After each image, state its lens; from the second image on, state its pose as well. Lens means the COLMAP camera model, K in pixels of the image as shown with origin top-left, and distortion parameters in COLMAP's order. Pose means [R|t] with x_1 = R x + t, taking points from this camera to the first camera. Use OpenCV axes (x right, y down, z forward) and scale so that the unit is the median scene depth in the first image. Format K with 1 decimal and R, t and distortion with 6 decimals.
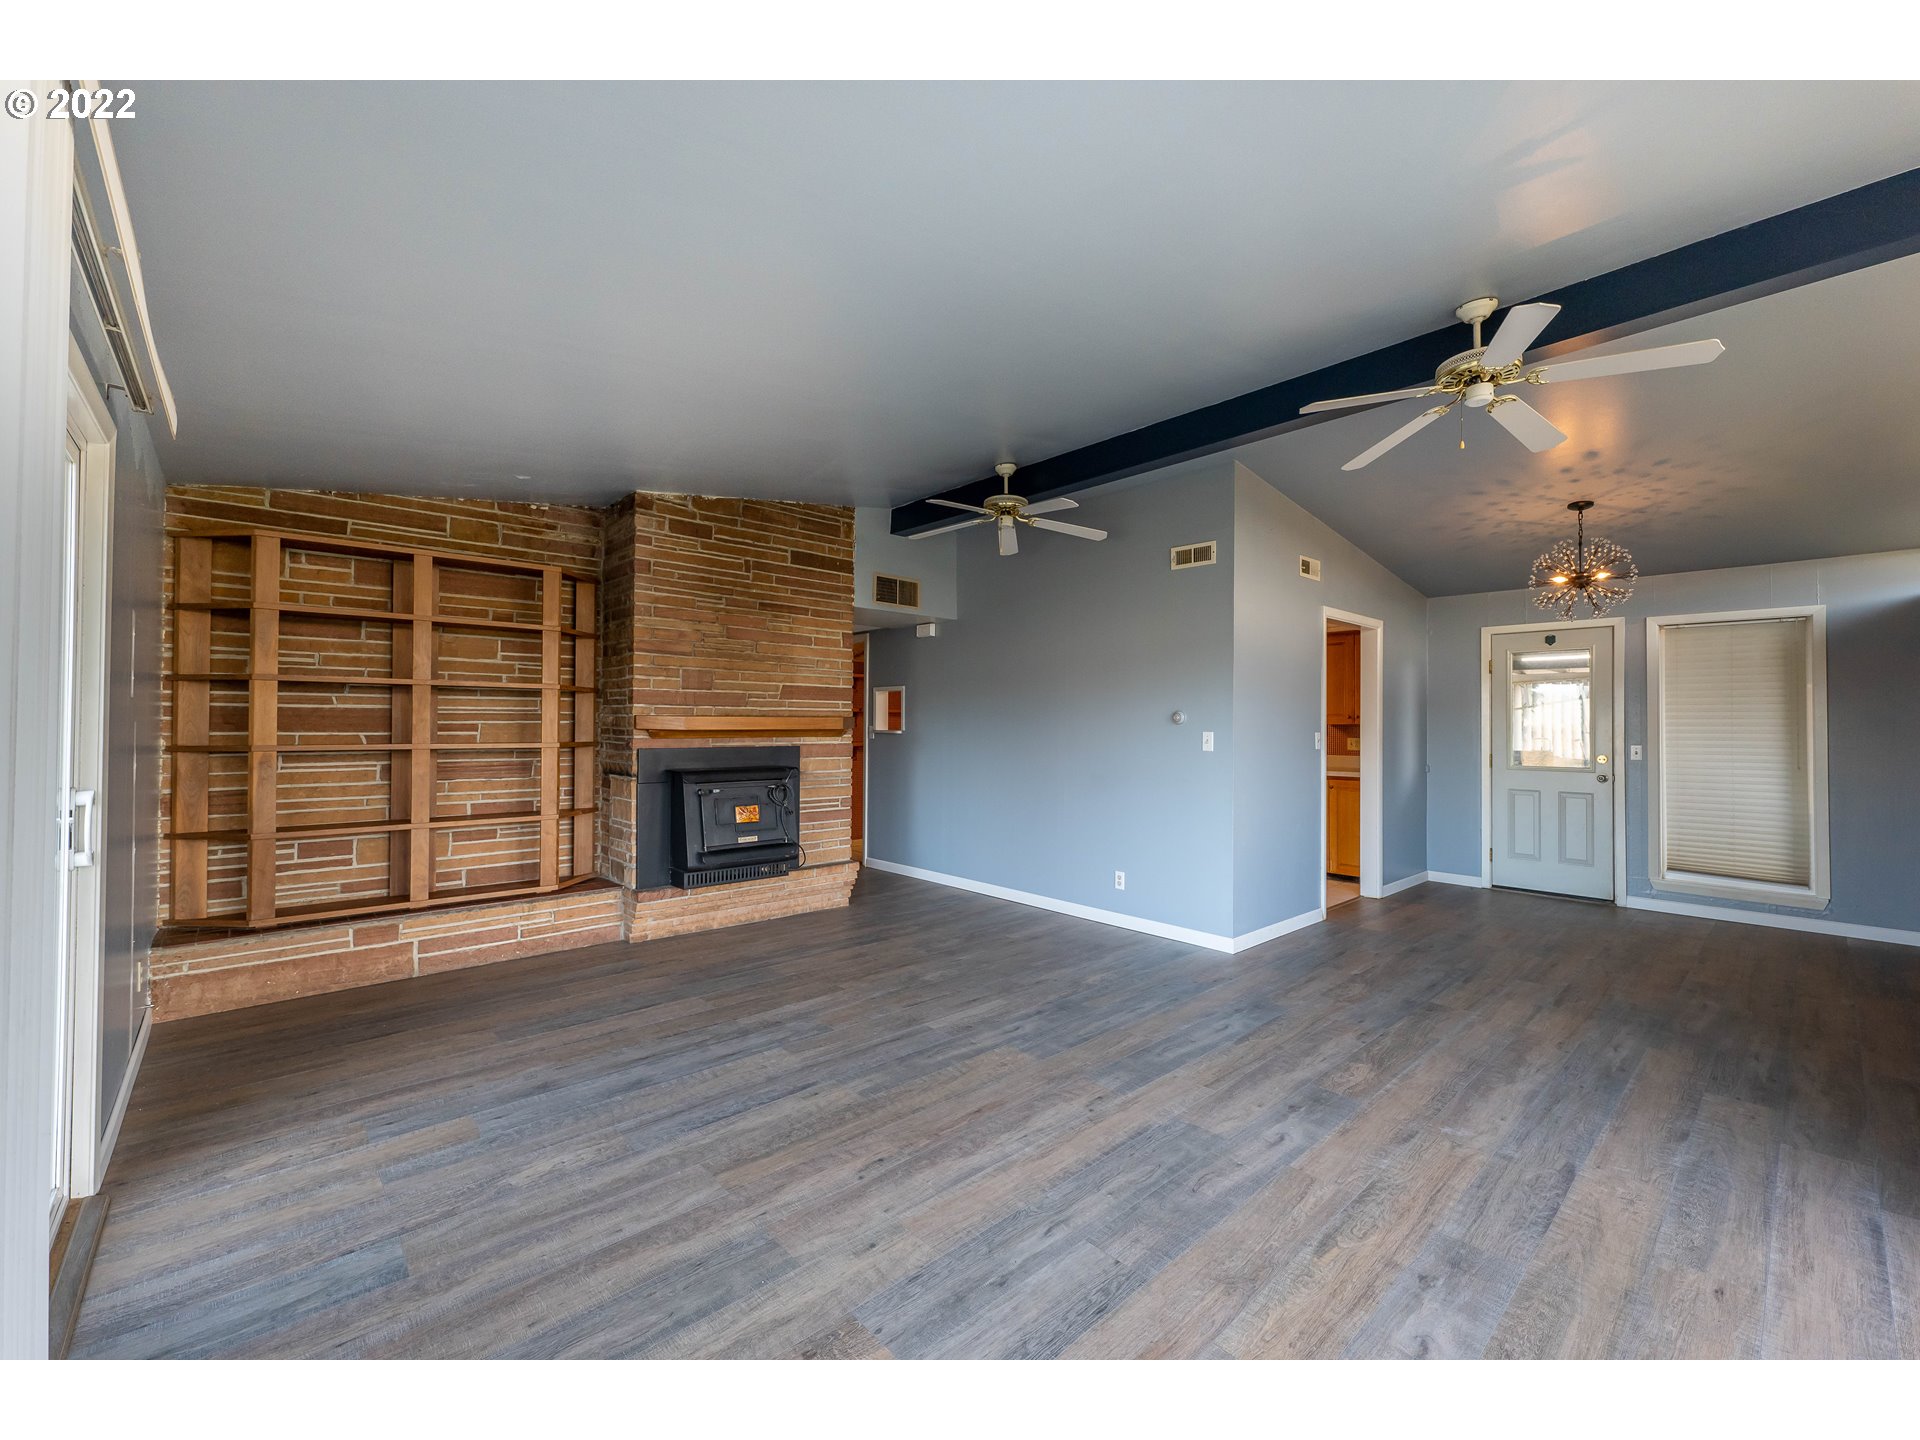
lens RADIAL K [[780.4, 0, 960.0], [0, 780.4, 720.0], [0, 0, 1]] dist [0.000019, 0.000063]
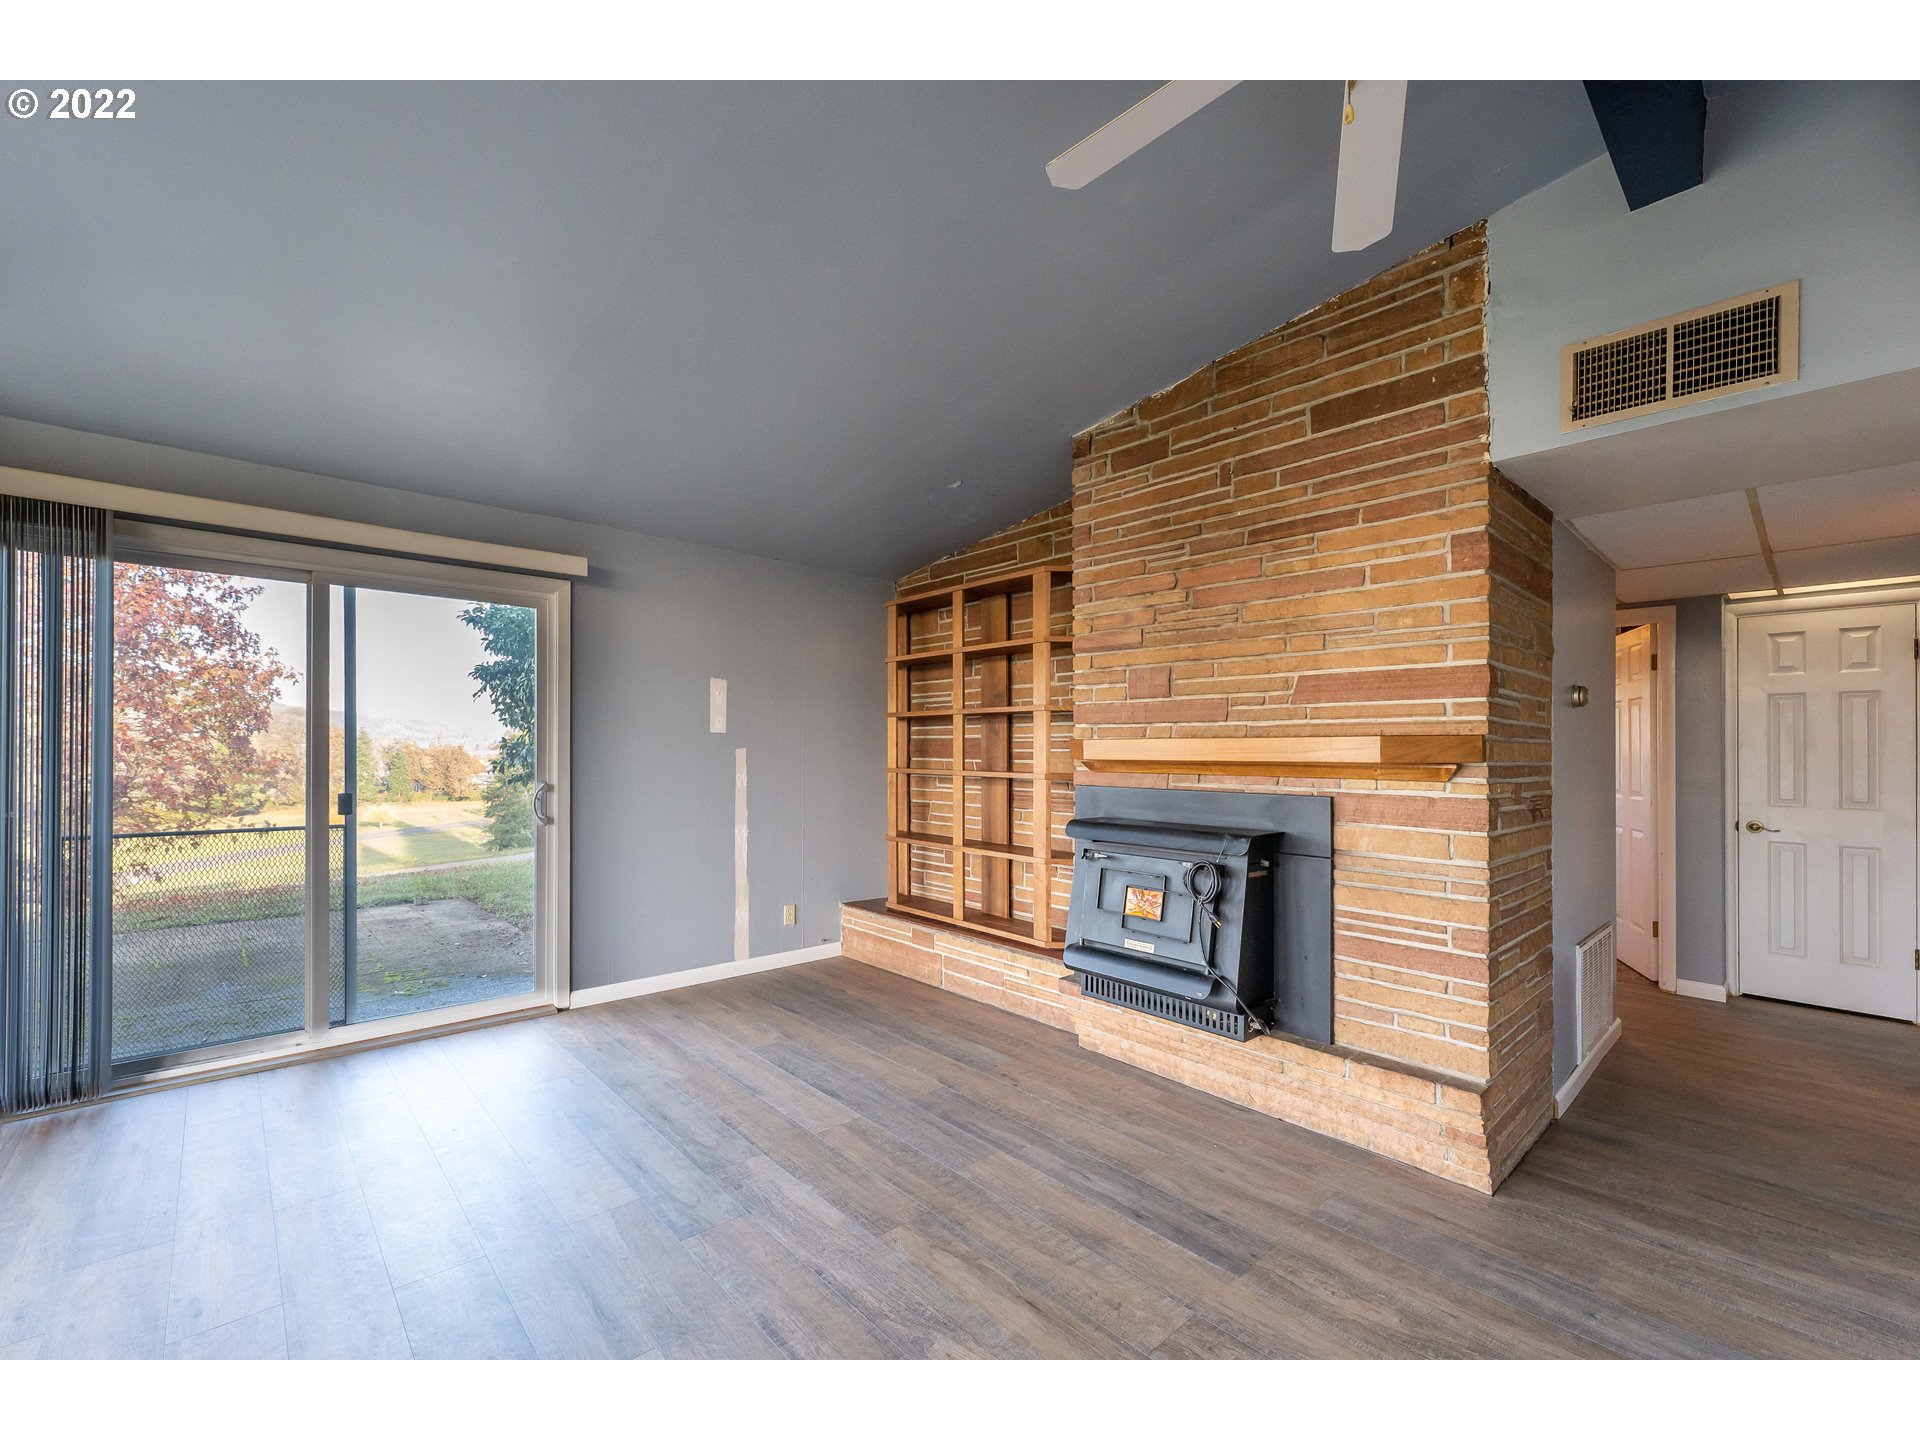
lens RADIAL K [[798.8, 0, 958.8], [0, 798.8, 755.1], [0, 0, 1]] dist [-0.001199, -0.000193]
pose [[-0.001156, -0.001687, -0.999998, 0.326559], [-0.003463, 0.999993, -0.001683, 0.009743], [0.999993, 0.003462, -0.001162, 0.846666]]
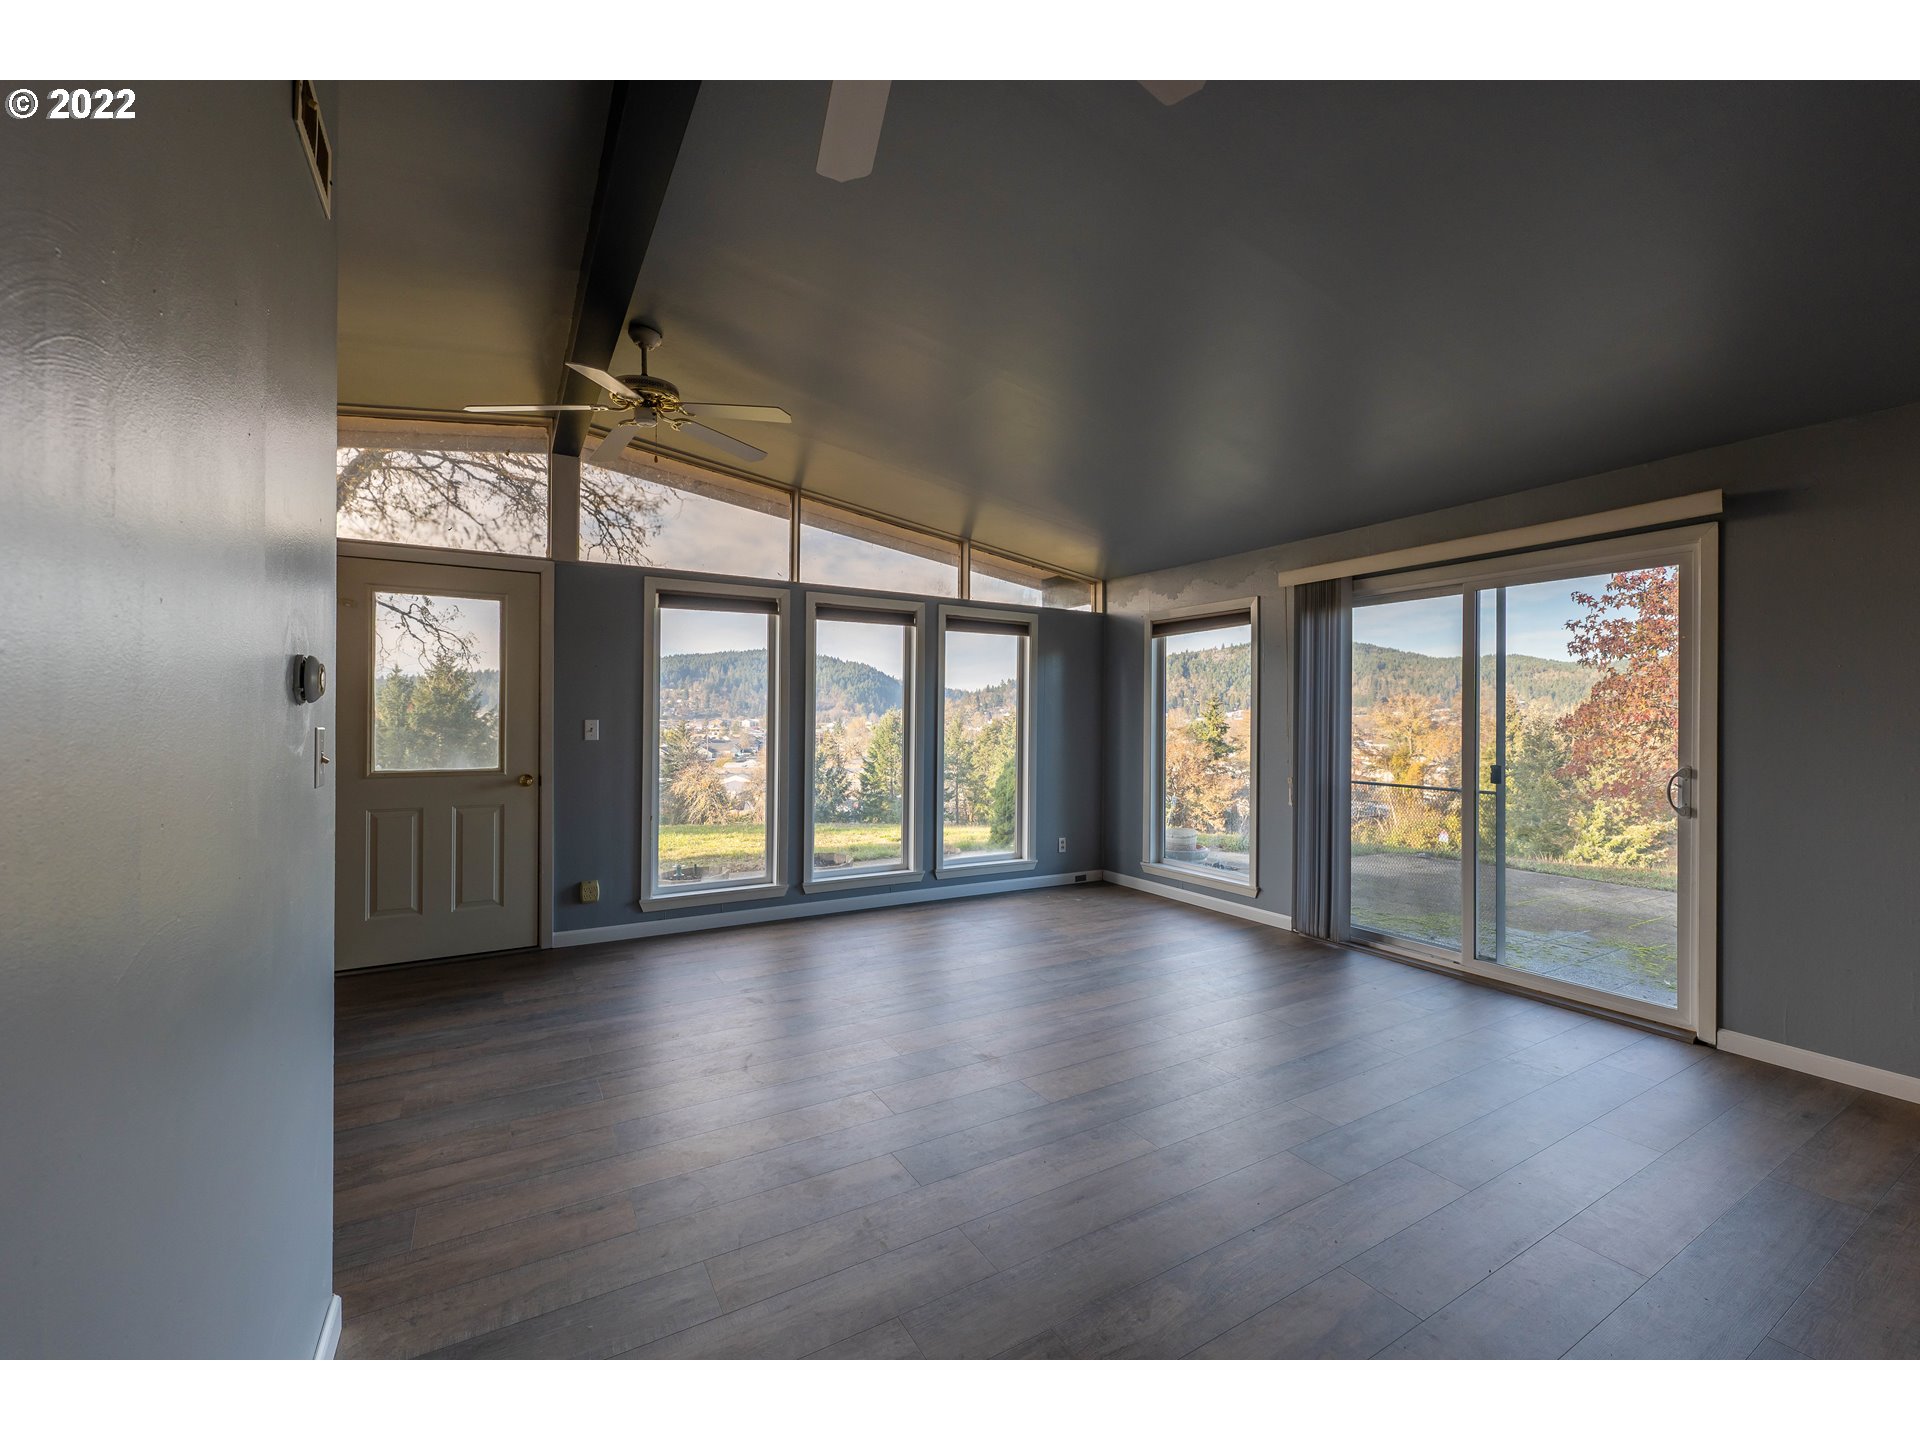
lens RADIAL K [[780.4, 0, 960.0], [0, 780.4, 720.0], [0, 0, 1]] dist [0.000019, 0.000063]
pose [[-0.979161, -0.013175, 0.202656, -0.005831], [-0.014179, 0.999893, -0.003505, 0.008607], [-0.202588, -0.006306, -0.979244, 1.213274]]
